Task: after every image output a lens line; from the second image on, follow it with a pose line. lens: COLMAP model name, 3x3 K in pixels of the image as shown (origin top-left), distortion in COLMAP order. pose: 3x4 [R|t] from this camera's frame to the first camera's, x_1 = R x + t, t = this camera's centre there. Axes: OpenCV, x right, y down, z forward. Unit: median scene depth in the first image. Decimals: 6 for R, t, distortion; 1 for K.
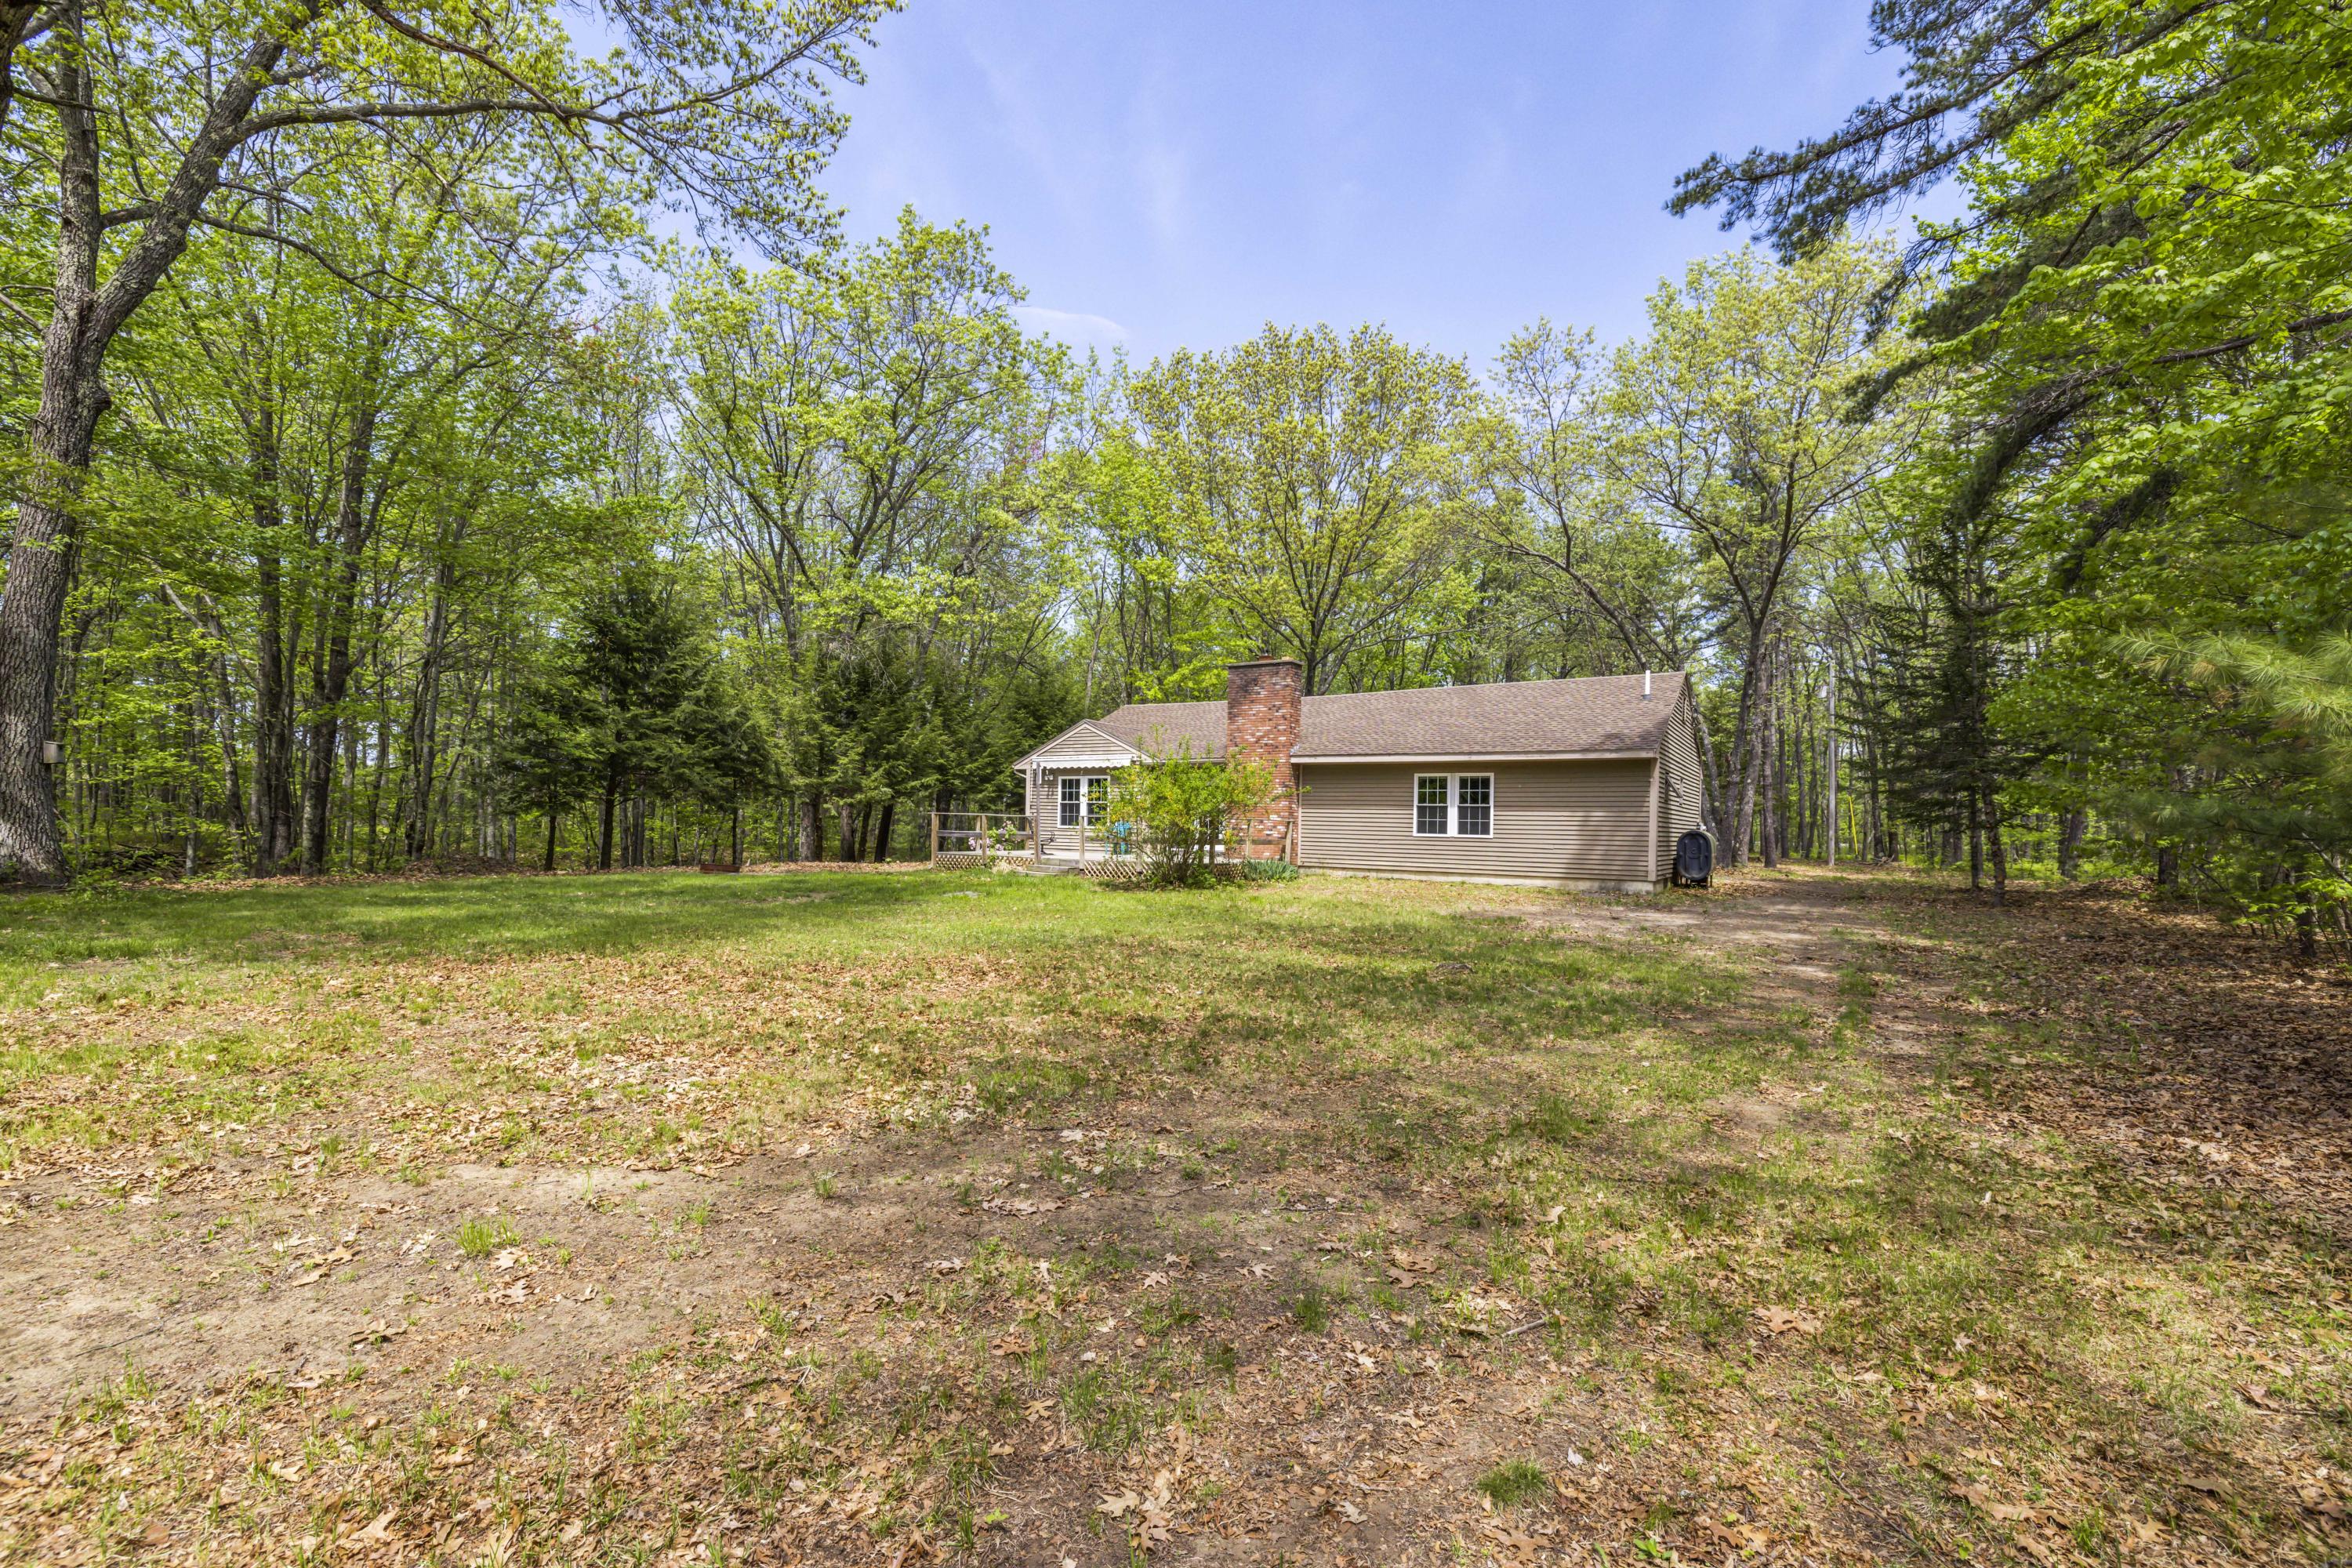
lens RADIAL K [[997.0, 0, 1177.8], [0, 997.0, 787.4], [0, 0, 1]] dist [-0.000110, -0.000005]
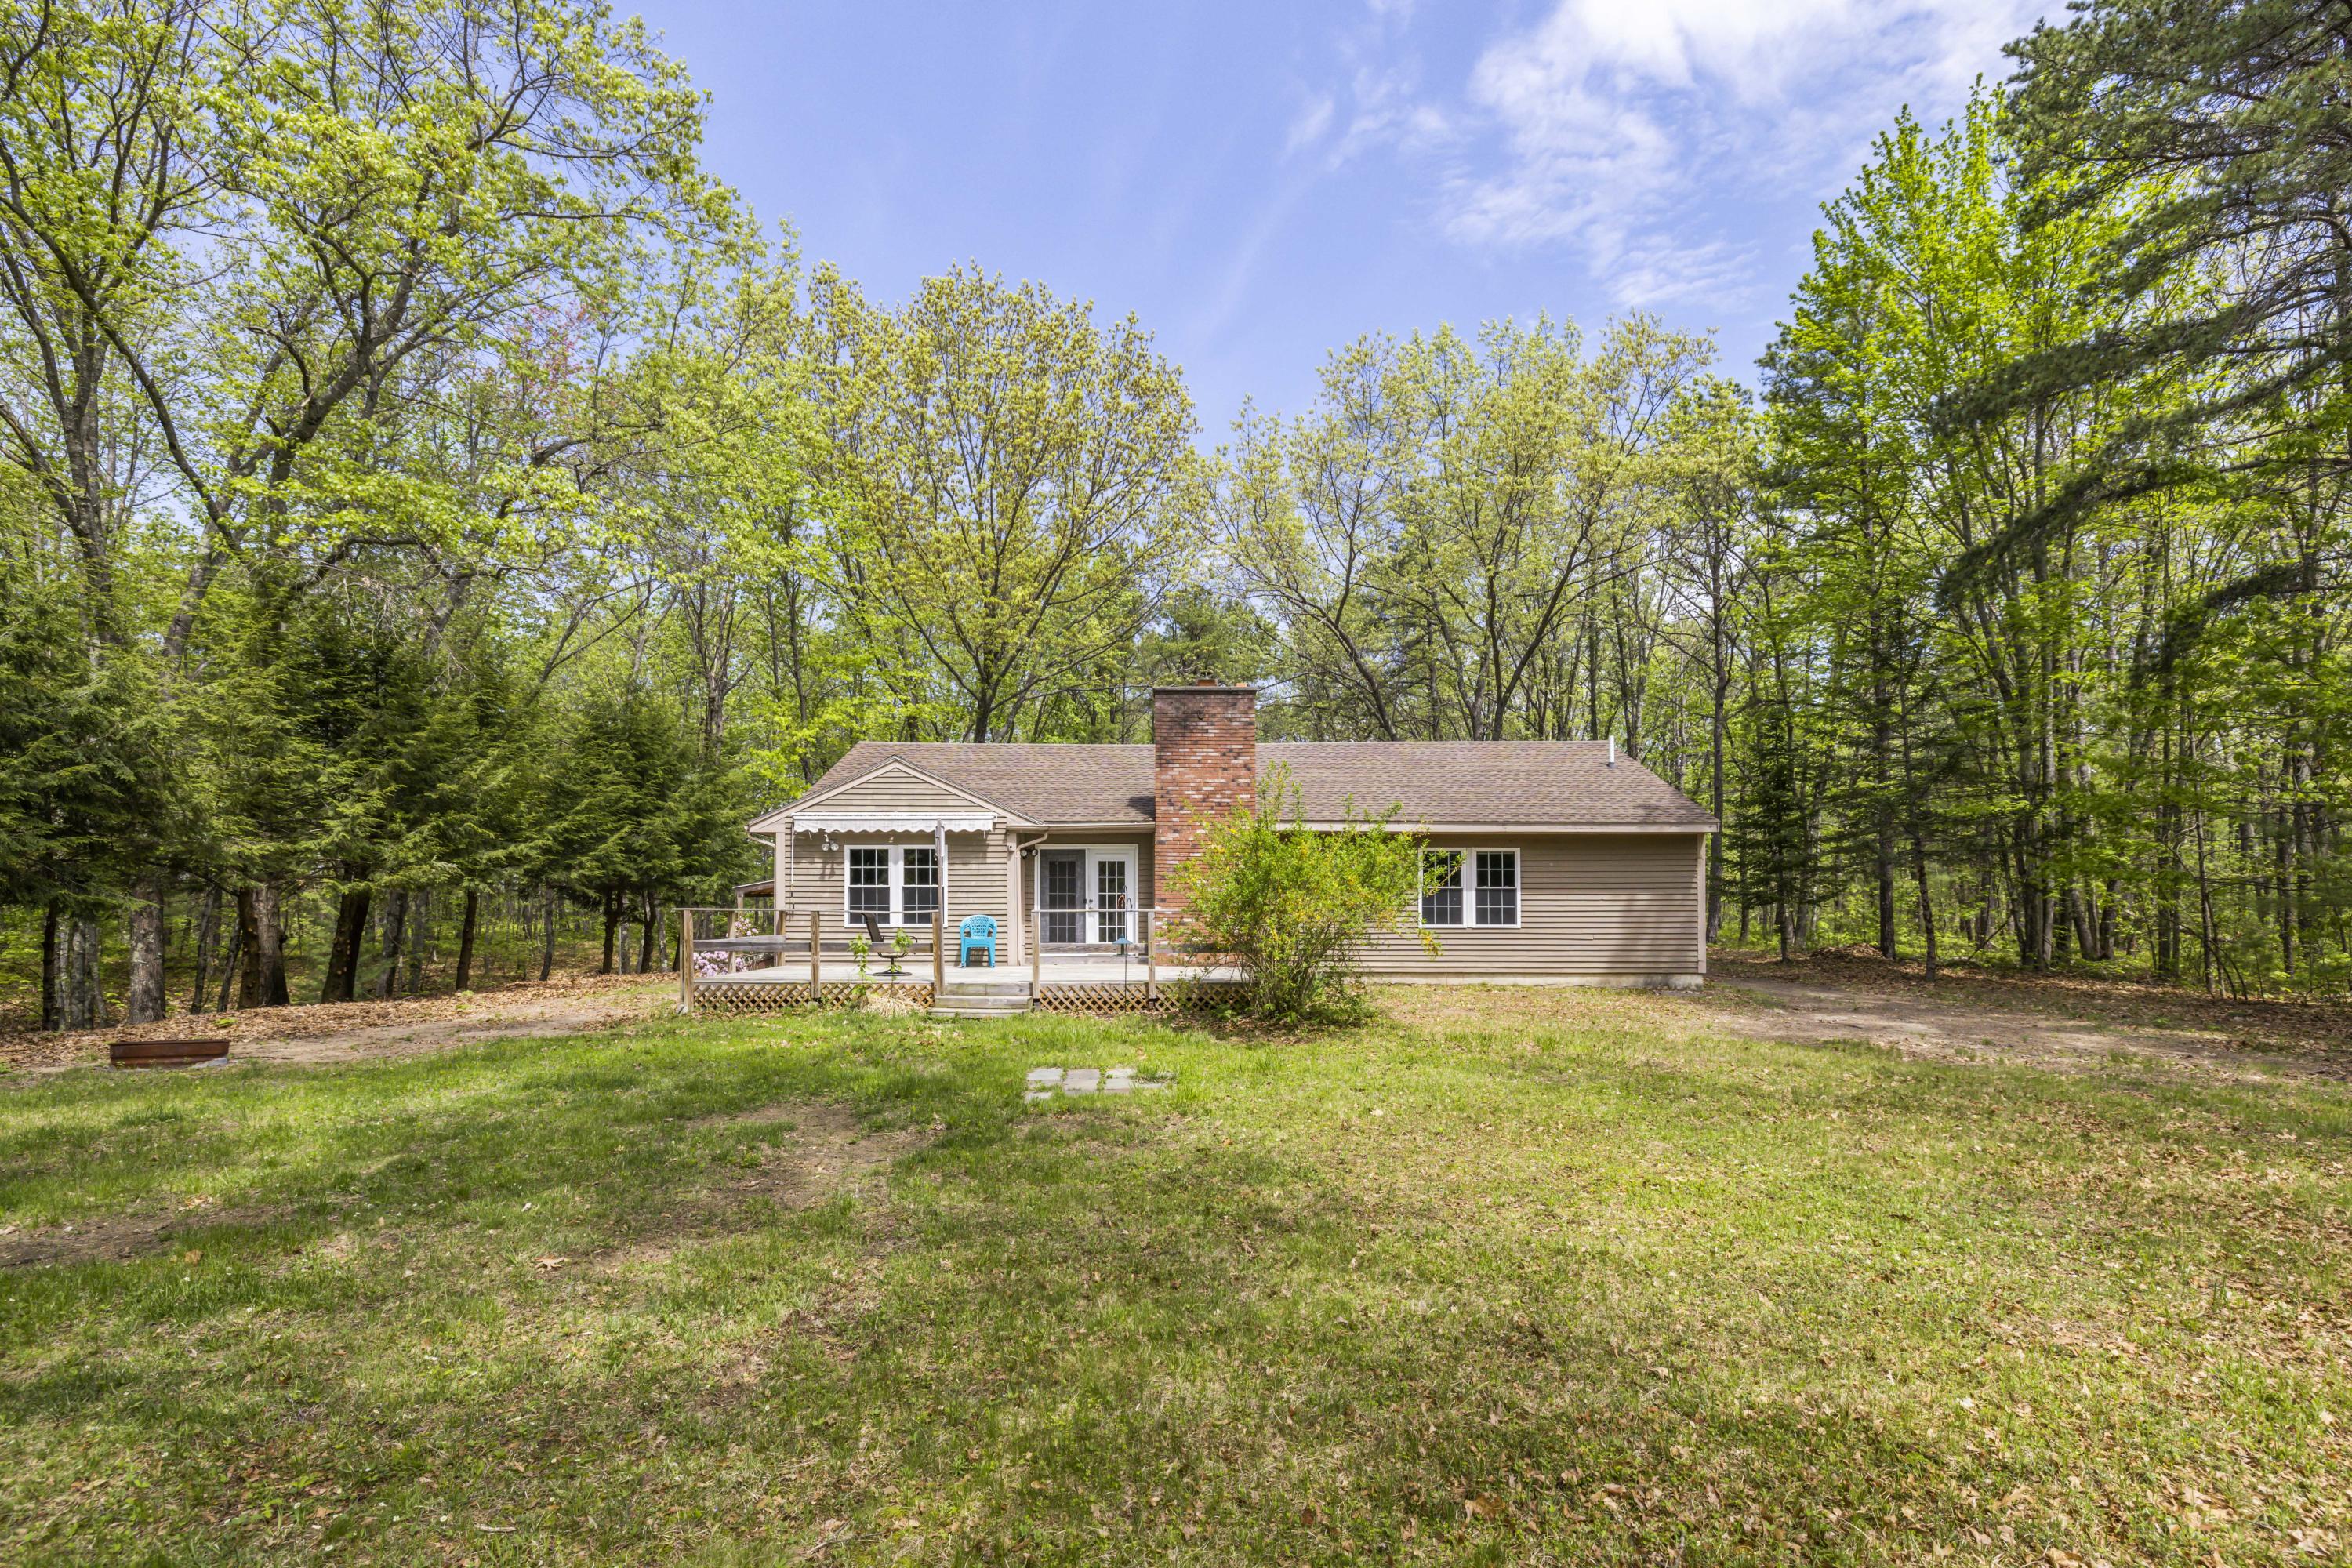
lens RADIAL K [[997.0, 0, 1159.9], [0, 997.0, 863.4], [0, 0, 1]] dist [-0.000110, -0.000005]
pose [[0.840637, 0.003474, 0.541588, -0.301311], [-0.004503, 0.999990, 0.000575, -0.000858], [-0.541581, -0.002923, 0.840644, 0.385851]]
